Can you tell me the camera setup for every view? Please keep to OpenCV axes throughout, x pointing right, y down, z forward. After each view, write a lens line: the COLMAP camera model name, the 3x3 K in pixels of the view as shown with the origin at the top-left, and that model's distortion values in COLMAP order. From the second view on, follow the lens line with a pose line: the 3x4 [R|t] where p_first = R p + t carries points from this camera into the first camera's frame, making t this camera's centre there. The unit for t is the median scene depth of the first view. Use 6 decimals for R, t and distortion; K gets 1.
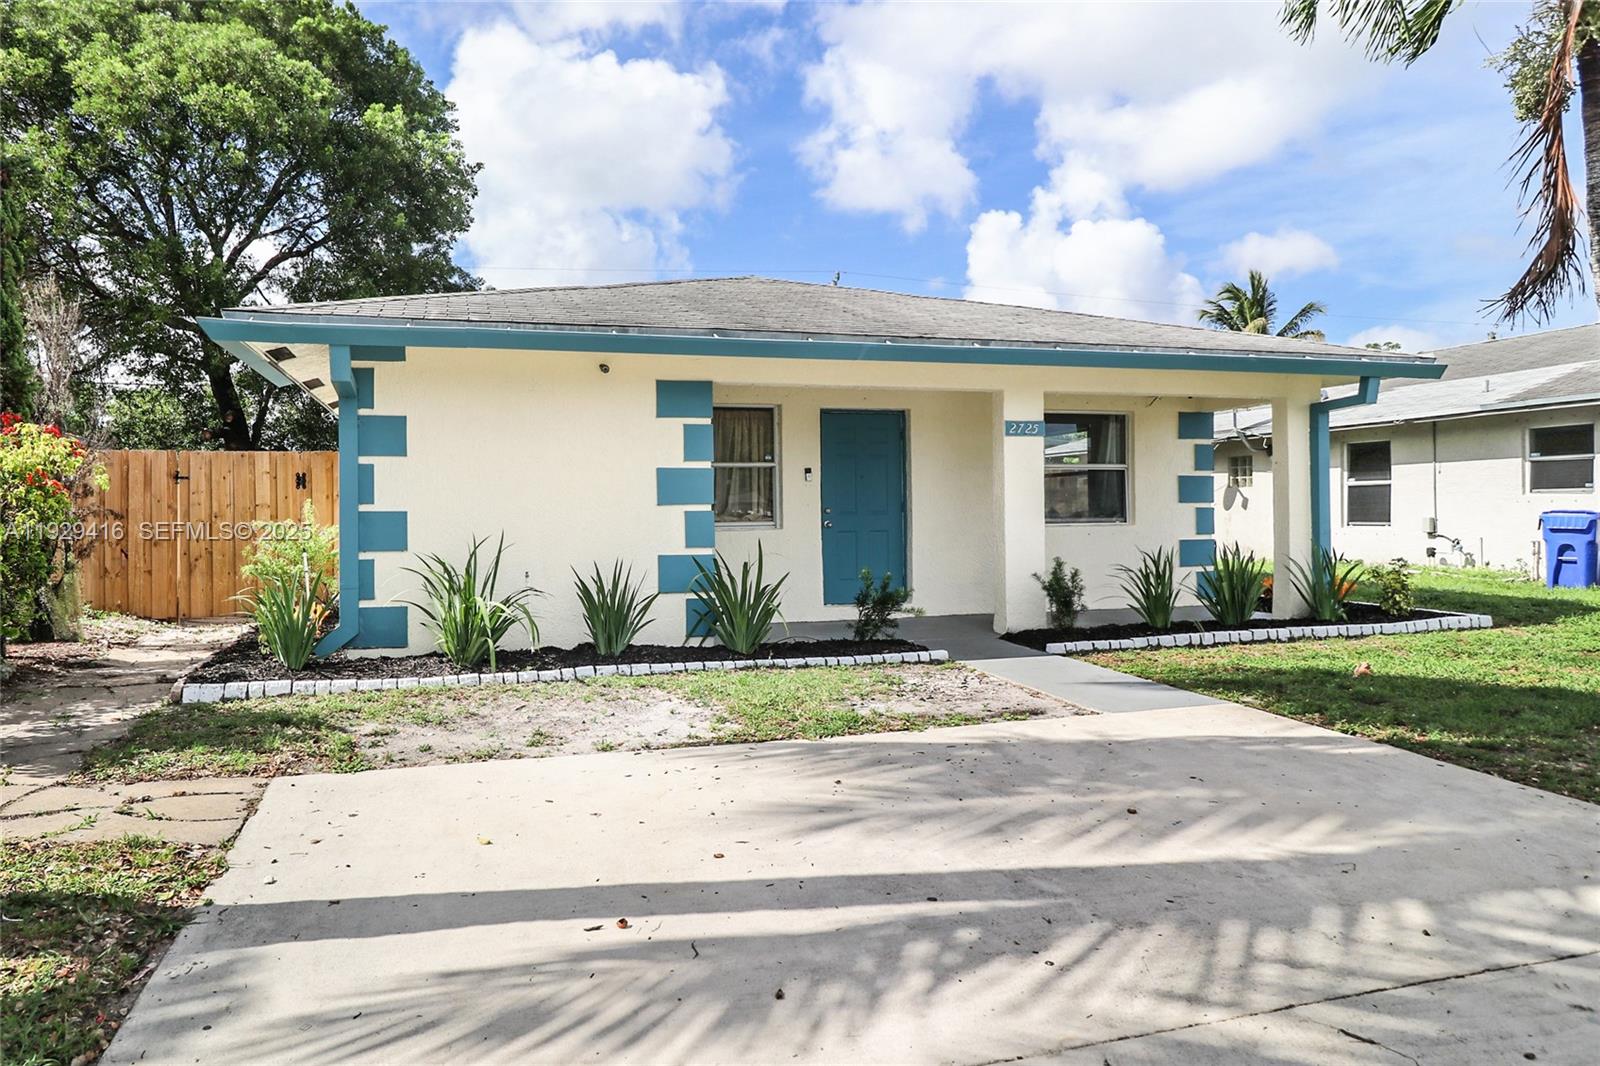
lens RADIAL K [[924.3, 0, 801.2], [0, 924.3, 533.4], [0, 0, 1]] dist [-0.005949, -0.008383]
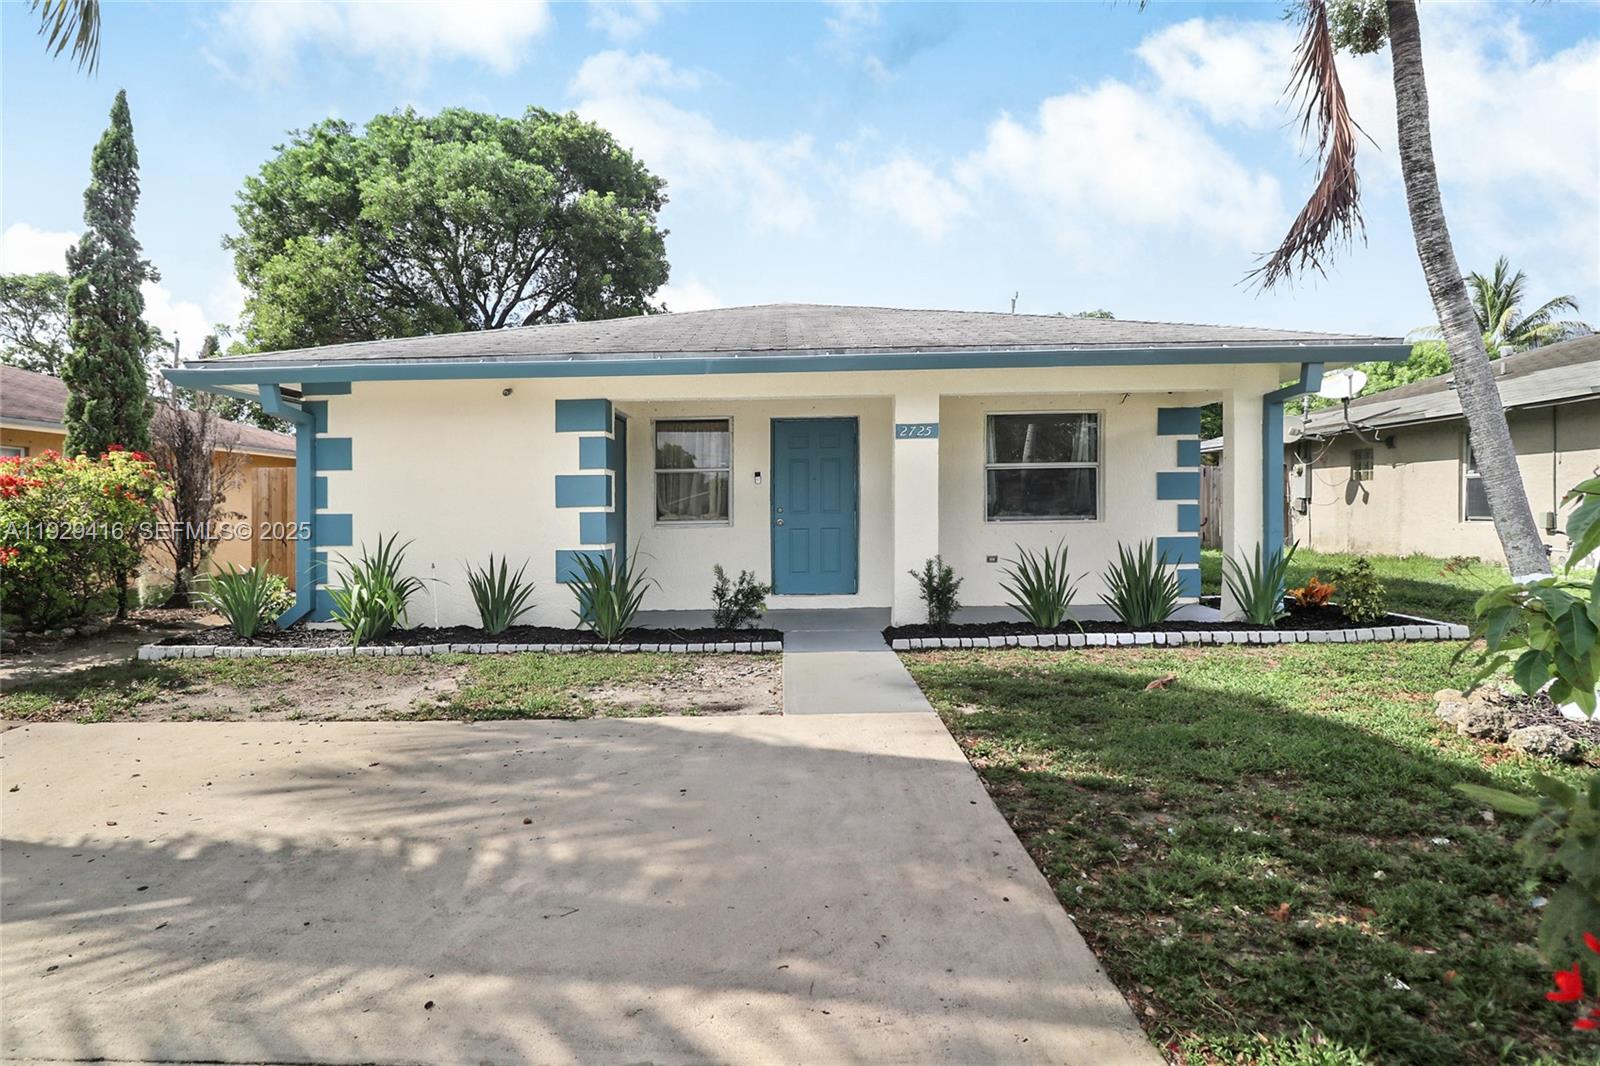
lens RADIAL K [[783.4, 0, 798.9], [0, 783.4, 524.9], [0, 0, 1]] dist [-0.003391, -0.012193]
pose [[0.963014, 0.000466, -0.269452, 0.354152], [-0.000624, 1.000000, -0.000498, -0.007110], [0.269451, 0.000648, 0.963014, 0.114178]]
